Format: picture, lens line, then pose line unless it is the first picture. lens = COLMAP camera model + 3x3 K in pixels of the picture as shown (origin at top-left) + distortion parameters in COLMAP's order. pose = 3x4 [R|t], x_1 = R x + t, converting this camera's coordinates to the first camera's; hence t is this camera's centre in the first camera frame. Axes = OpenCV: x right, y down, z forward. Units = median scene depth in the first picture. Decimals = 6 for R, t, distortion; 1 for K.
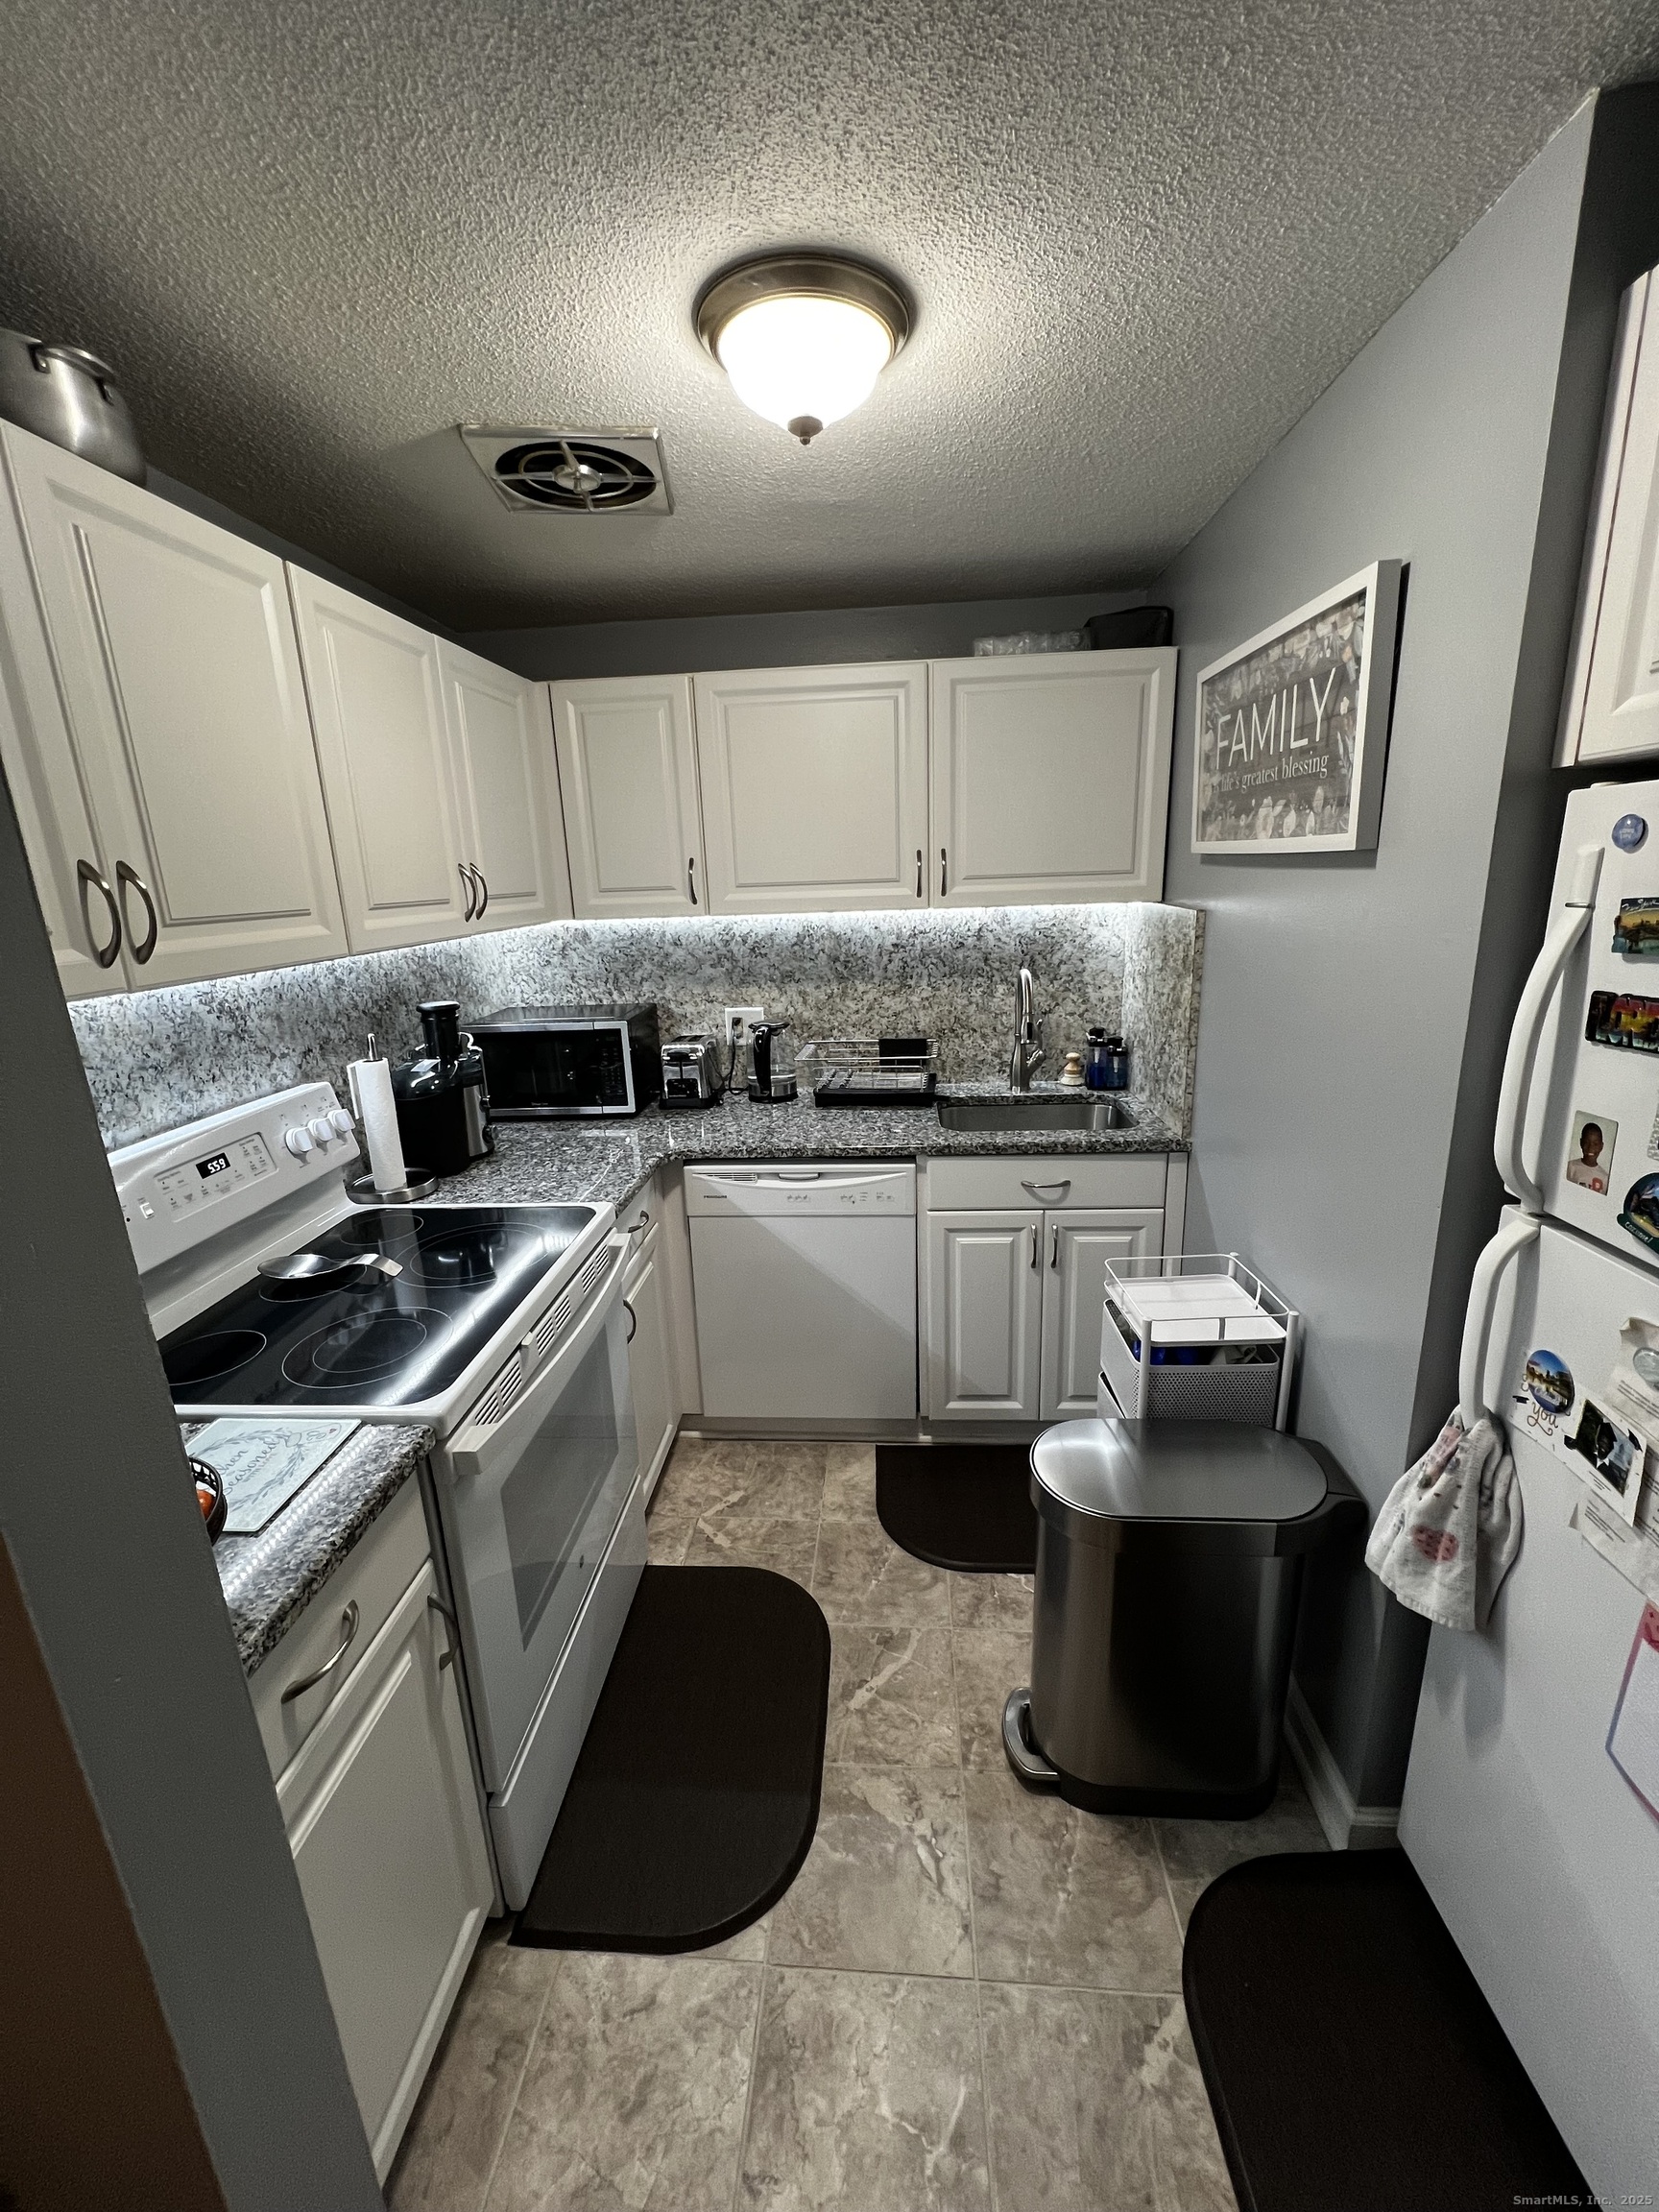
lens RADIAL K [[883.8, 0, 826.4], [0, 883.8, 1104.4], [0, 0, 1]] dist [-0.000694, 0.000127]
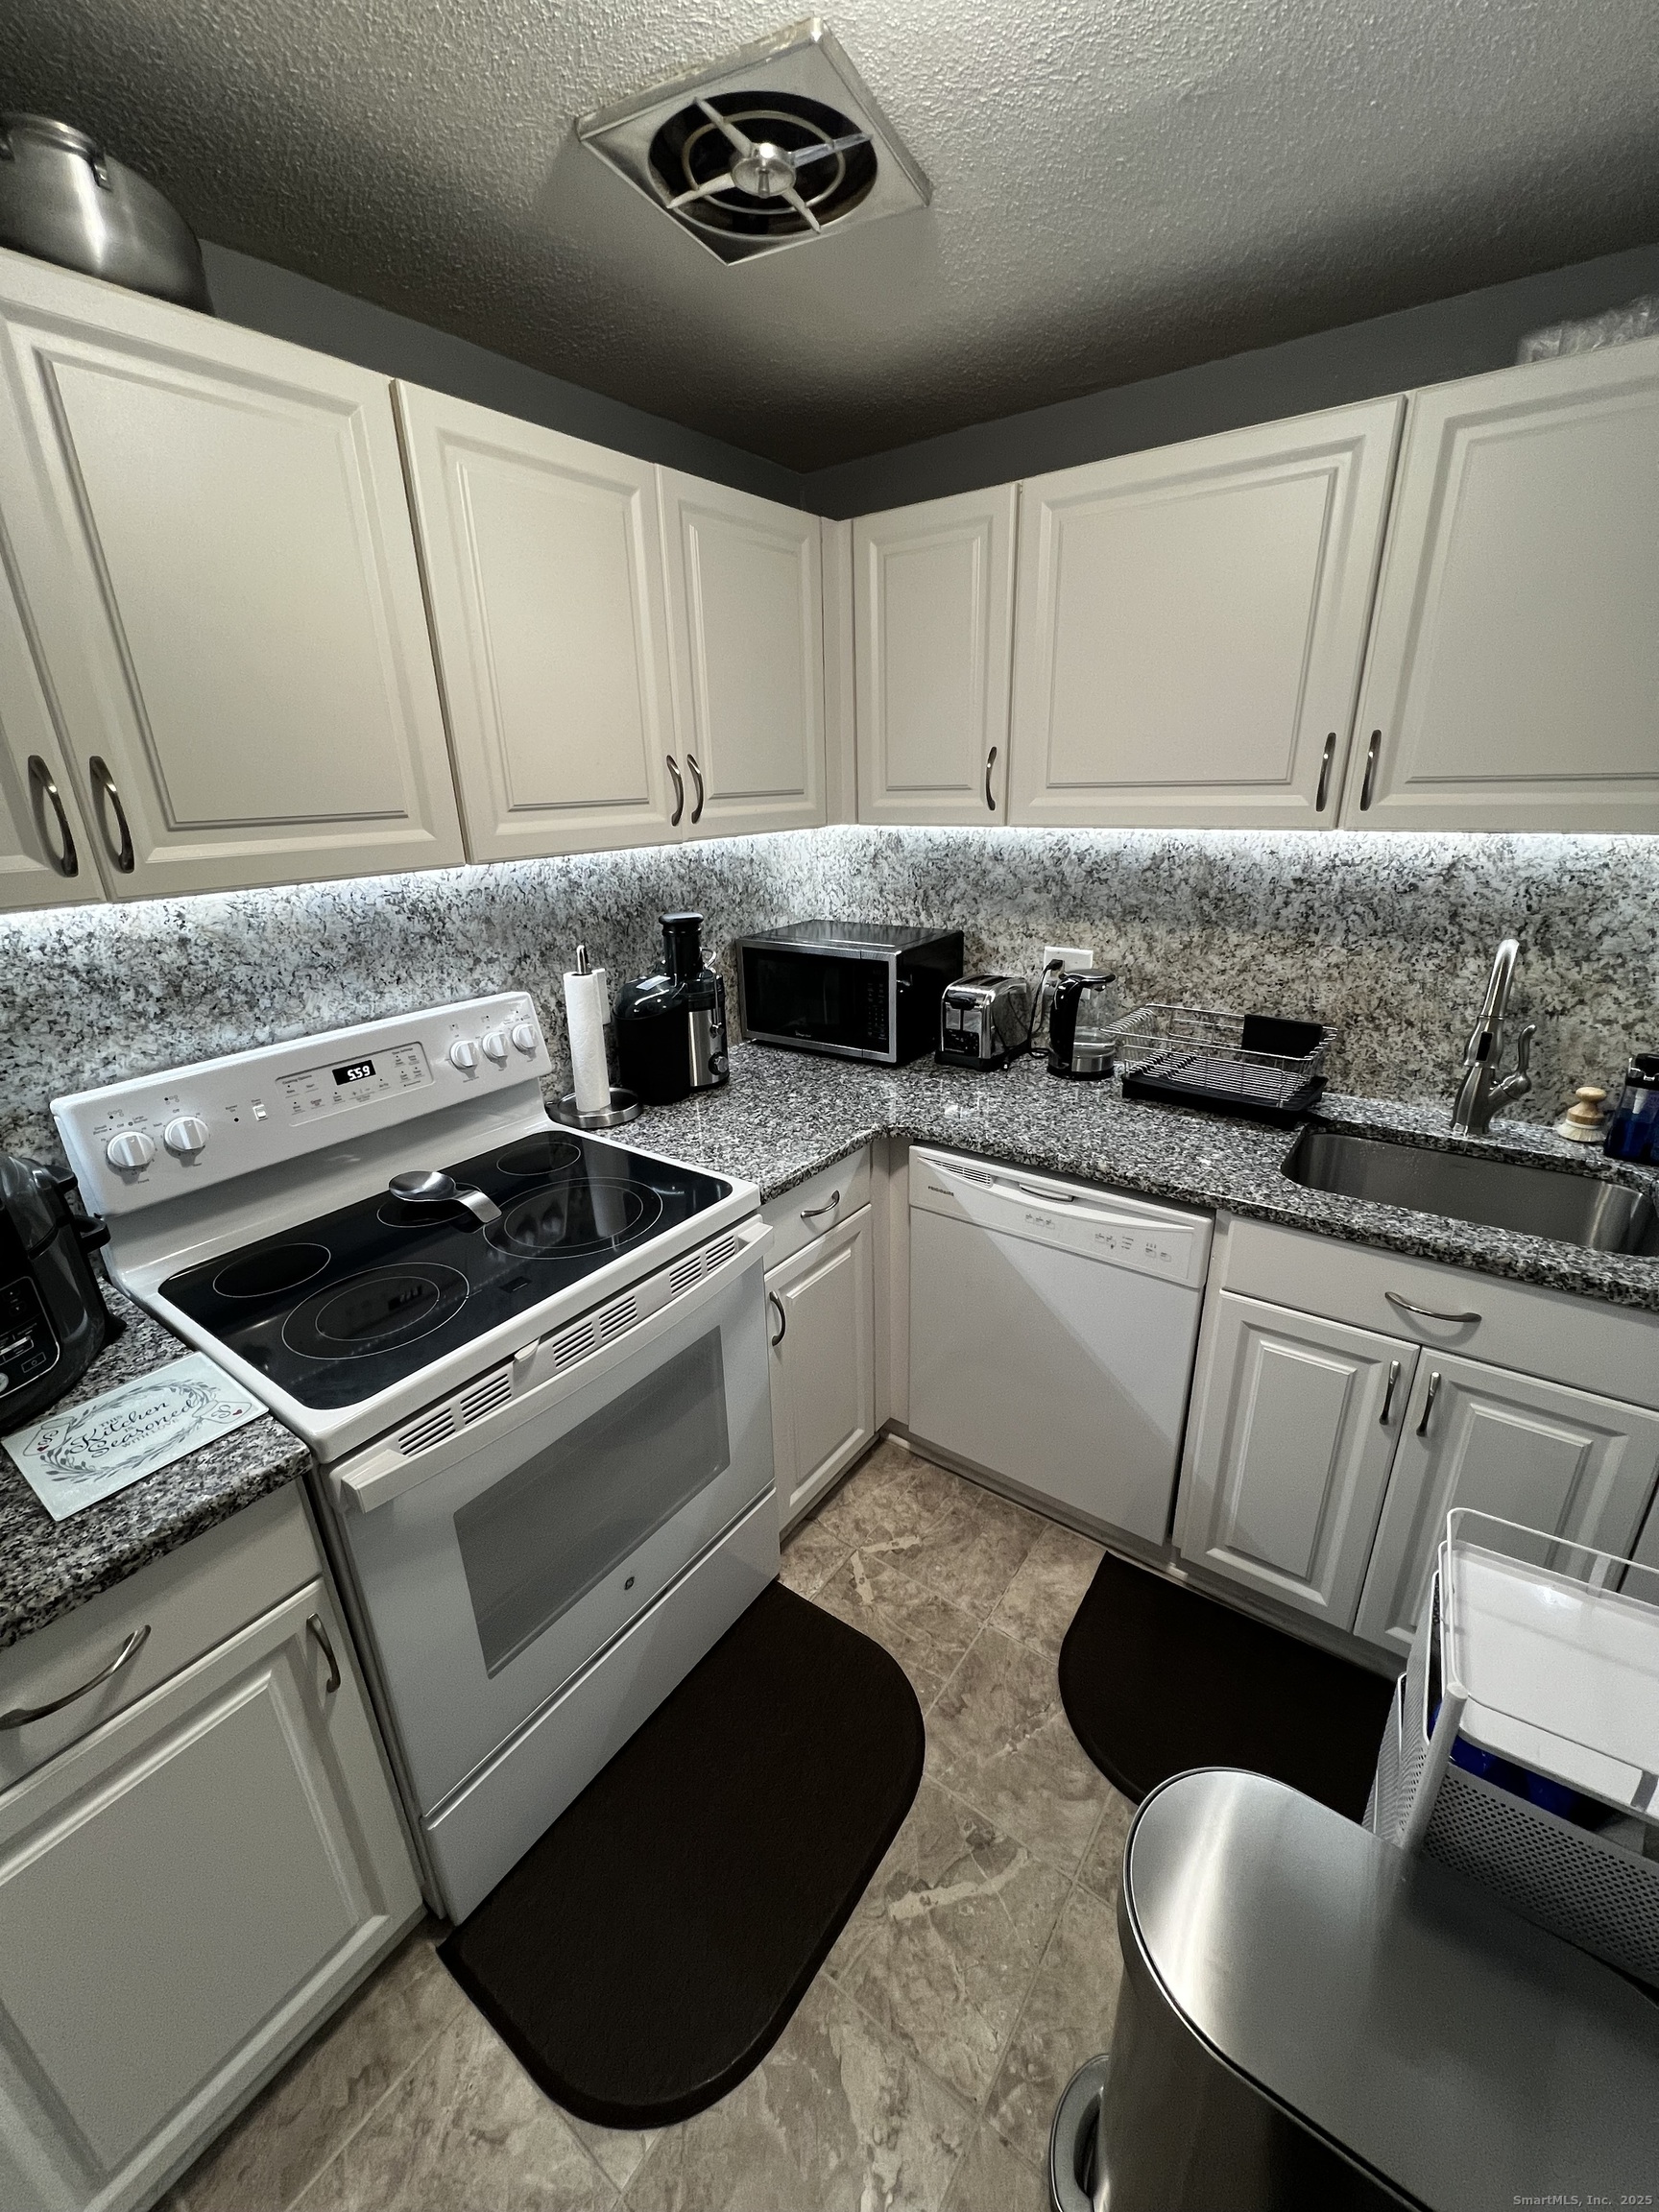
lens RADIAL K [[883.8, 0, 826.5], [0, 883.8, 1104.7], [0, 0, 1]] dist [-0.000694, 0.000127]
pose [[0.847632, 0.197158, -0.492594, 0.209814], [-0.139153, 0.978506, 0.152194, -0.100149], [0.512012, -0.060459, 0.856848, 0.349058]]
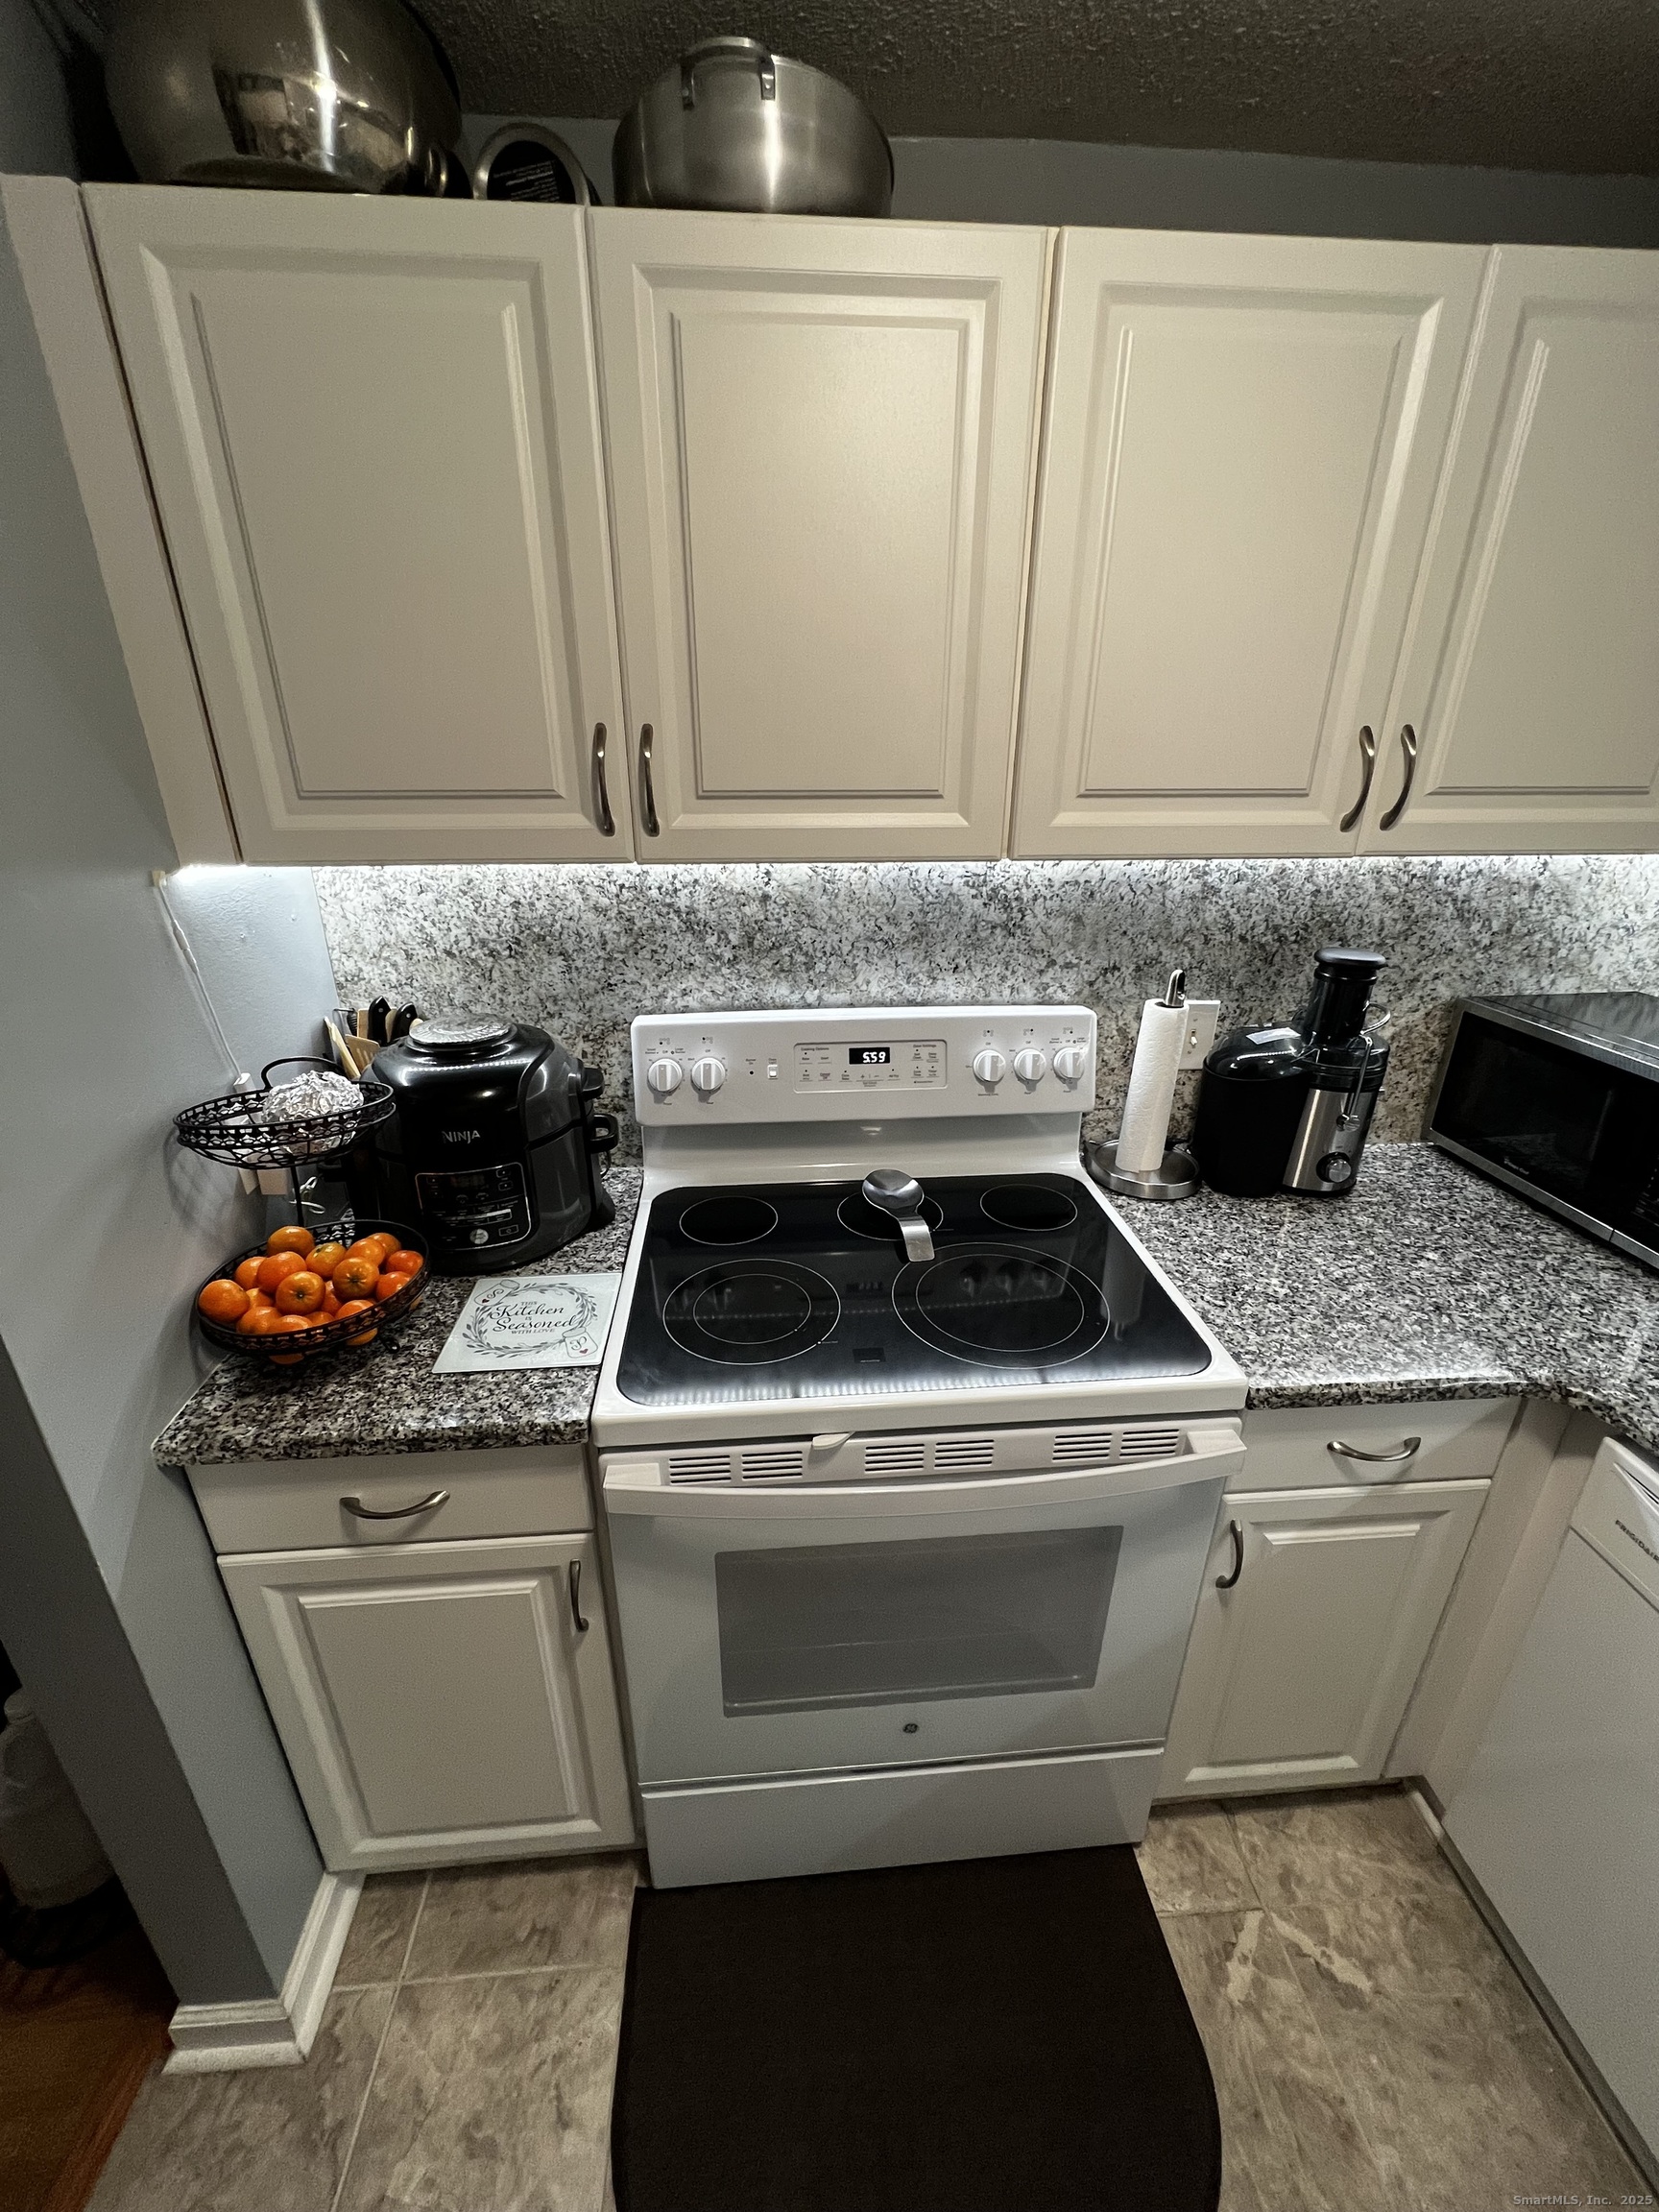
lens RADIAL K [[884.6, 0, 827.1], [0, 884.6, 1104.7], [0, 0, 1]] dist [-0.003273, 0.000879]
pose [[0.151533, 0.410630, -0.899122, 0.148255], [-0.260958, 0.893973, 0.364298, -0.182407], [0.953383, 0.179430, 0.242623, 0.612152]]
